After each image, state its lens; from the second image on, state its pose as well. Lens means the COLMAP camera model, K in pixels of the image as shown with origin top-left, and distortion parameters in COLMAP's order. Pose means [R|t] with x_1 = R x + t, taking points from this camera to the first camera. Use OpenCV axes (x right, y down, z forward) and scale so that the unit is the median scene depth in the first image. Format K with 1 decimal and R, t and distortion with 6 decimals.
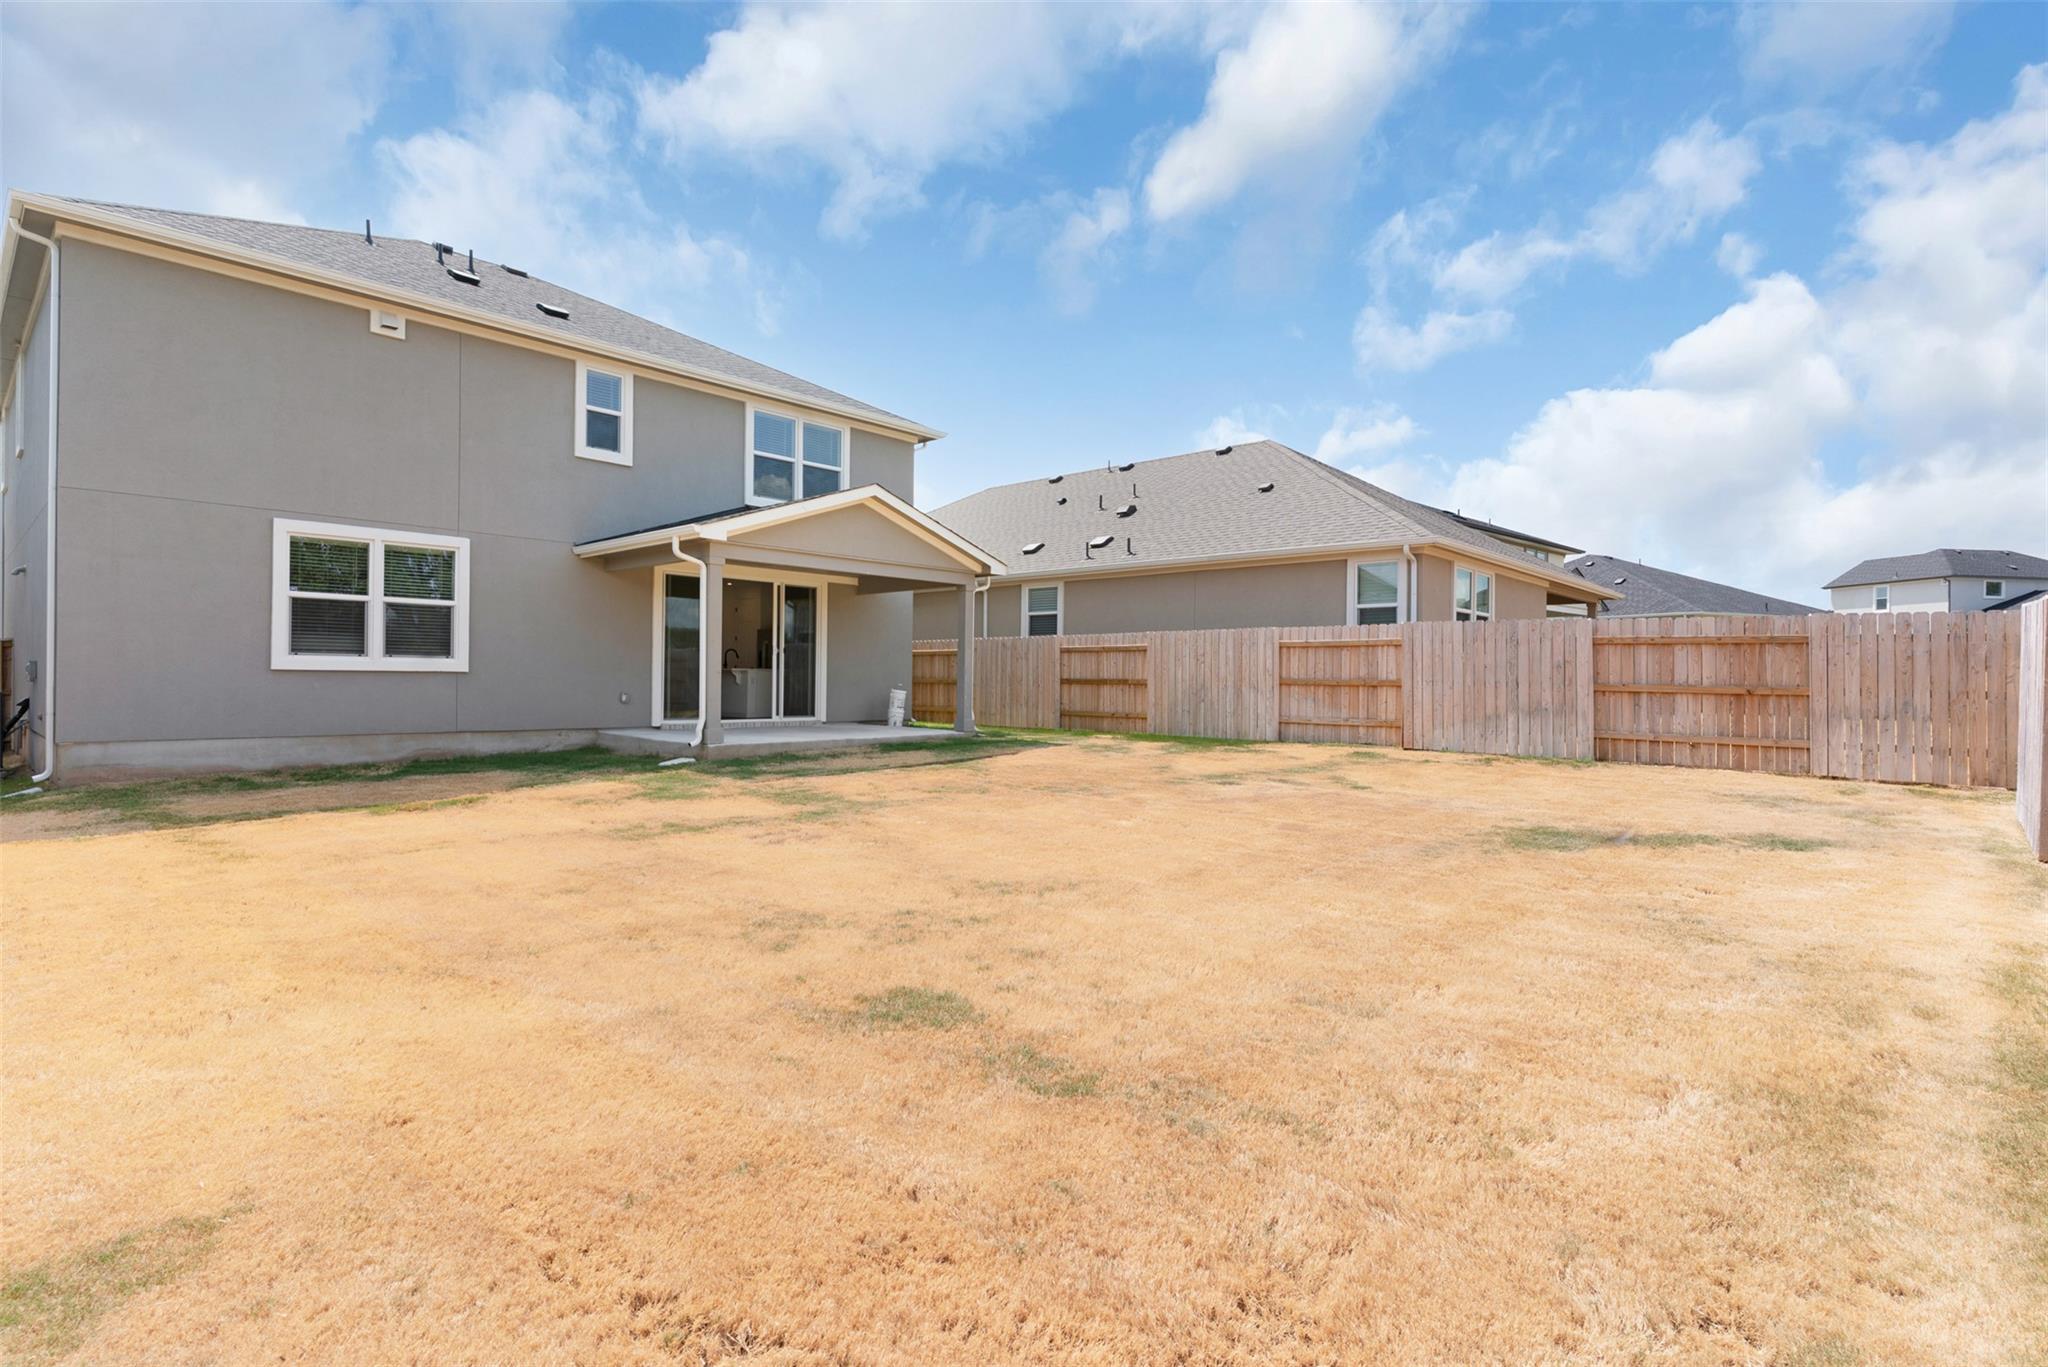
lens RADIAL K [[1001.9, 0, 1017.7], [0, 1001.9, 682.3], [0, 0, 1]] dist [-0.004597, 0.000509]
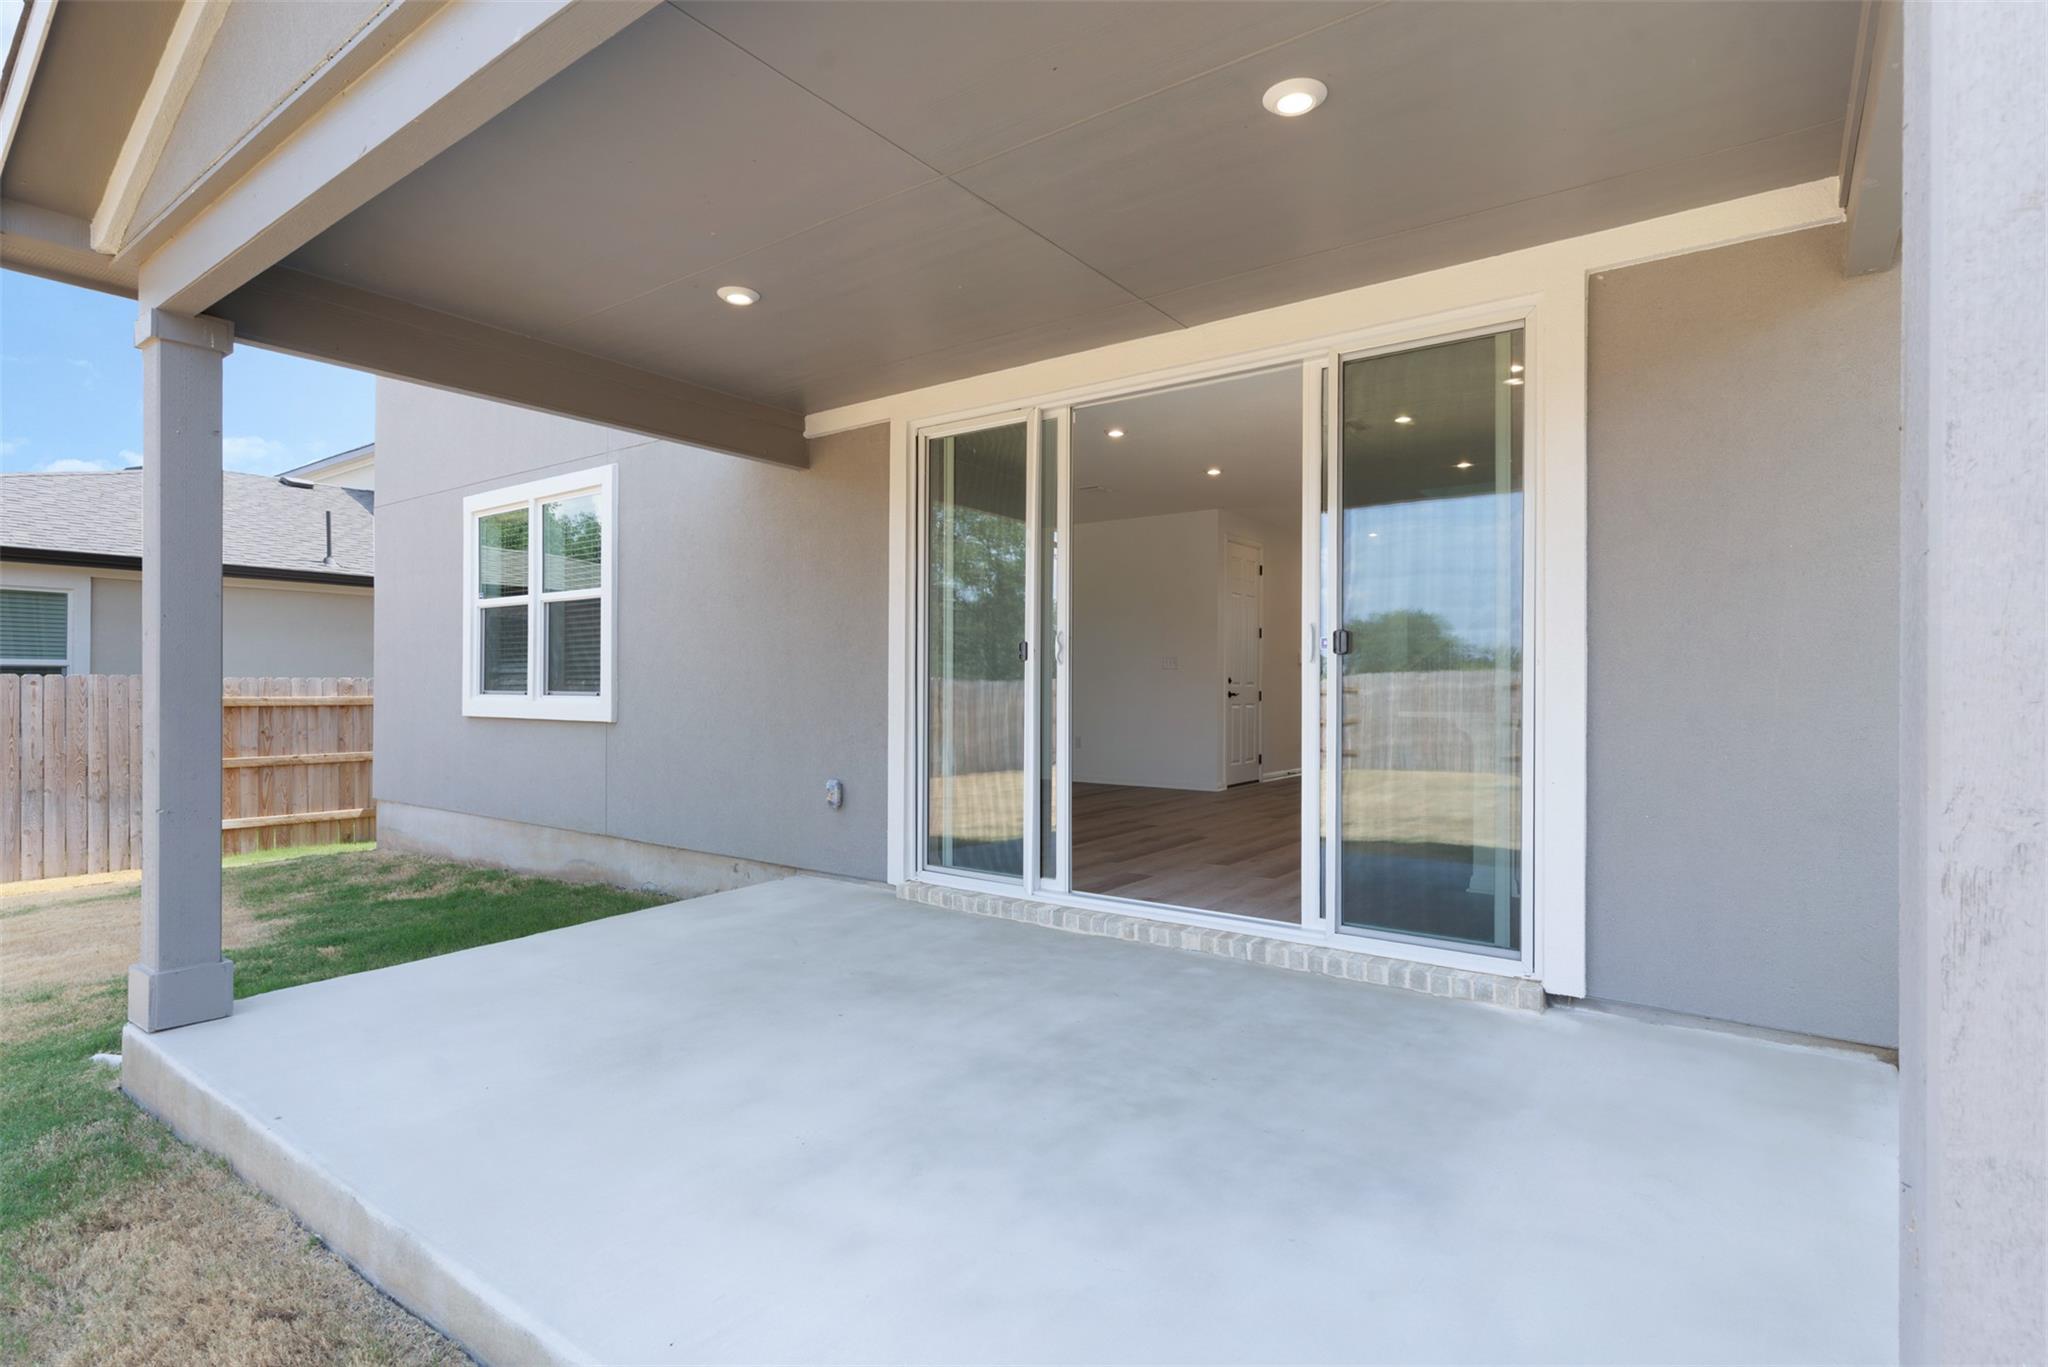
lens RADIAL K [[1001.9, 0, 1025.4], [0, 1001.9, 683.8], [0, 0, 1]] dist [-0.004597, 0.000509]
pose [[0.107484, 0.000171, -0.994207, -0.011977], [0.005278, 0.999986, 0.000743, -0.029828], [0.994193, -0.005327, 0.107481, 1.162323]]
